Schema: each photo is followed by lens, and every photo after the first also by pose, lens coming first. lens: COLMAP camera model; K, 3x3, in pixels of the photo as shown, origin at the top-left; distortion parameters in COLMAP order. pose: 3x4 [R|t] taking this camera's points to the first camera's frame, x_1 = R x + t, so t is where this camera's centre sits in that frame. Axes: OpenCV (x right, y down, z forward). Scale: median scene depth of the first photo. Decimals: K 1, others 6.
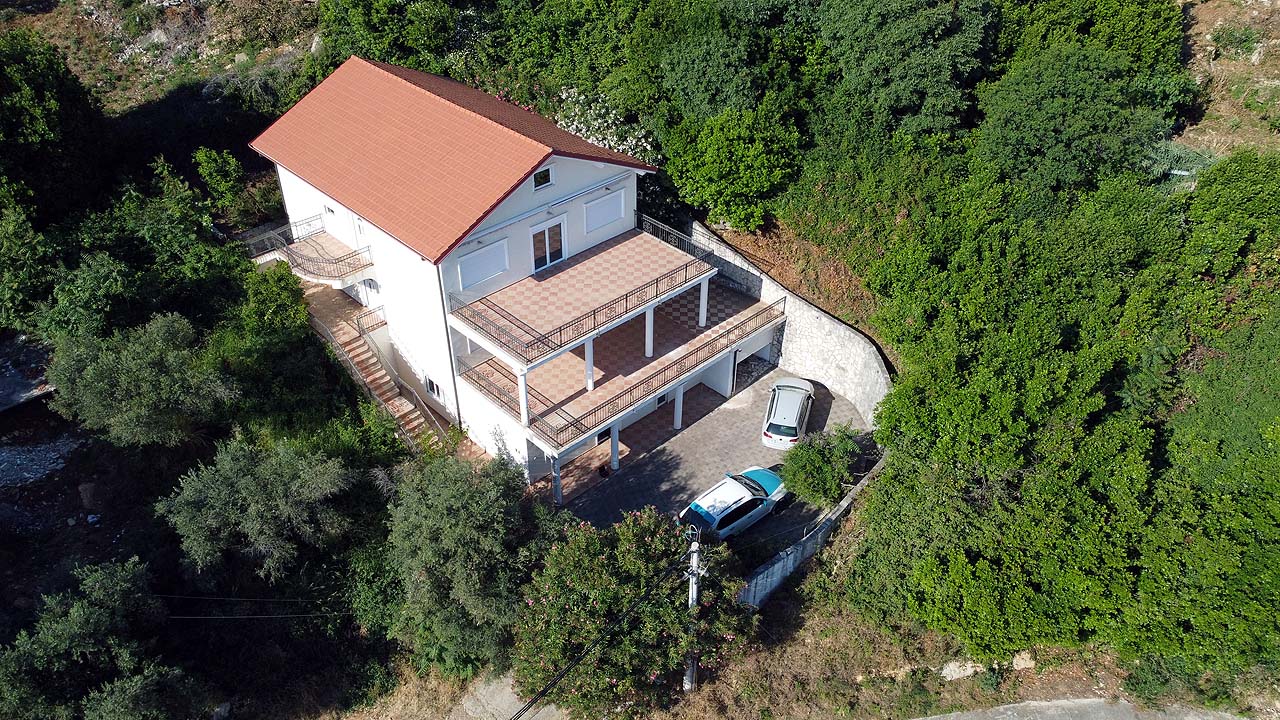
lens RADIAL K [[958.8, 0, 634.0], [0, 958.8, 359.5], [0, 0, 1]] dist [-0.006910, 0.000666]
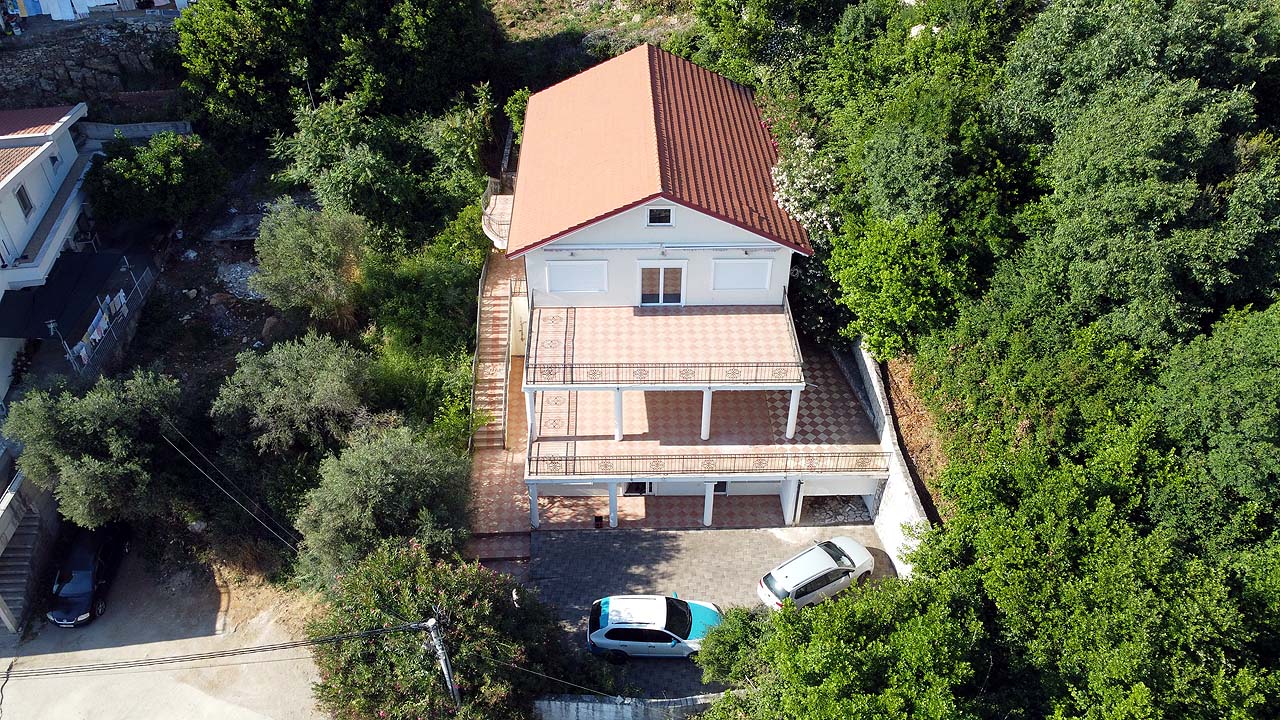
lens RADIAL K [[958.8, 0, 634.0], [0, 958.8, 359.5], [0, 0, 1]] dist [-0.006910, 0.000666]
pose [[0.737634, 0.420485, -0.528288, 0.414587], [-0.401351, 0.902240, 0.157731, -0.187245], [0.542967, 0.095681, 0.834286, 0.195670]]
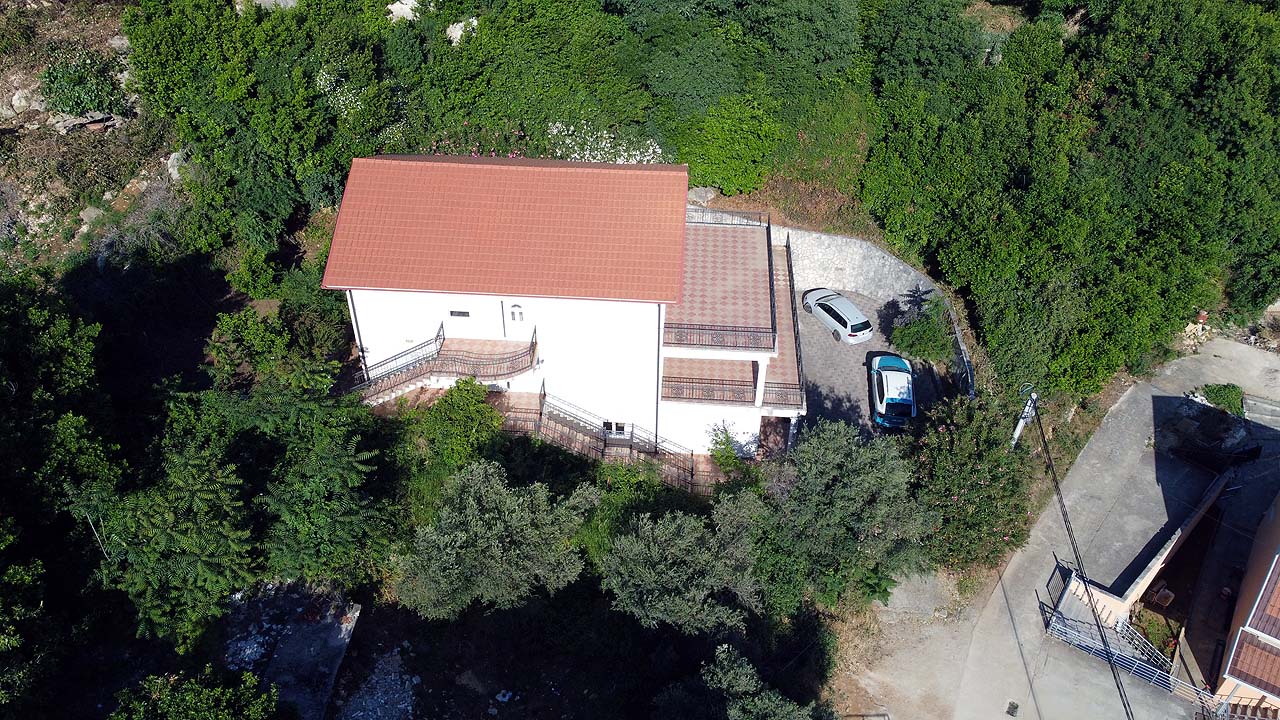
lens RADIAL K [[958.8, 0, 634.0], [0, 958.8, 359.5], [0, 0, 1]] dist [-0.006910, 0.000666]
pose [[0.744194, -0.422405, 0.517445, -0.722873], [0.390399, 0.903630, 0.176184, -0.221689], [-0.542000, 0.070895, 0.837383, 0.099777]]
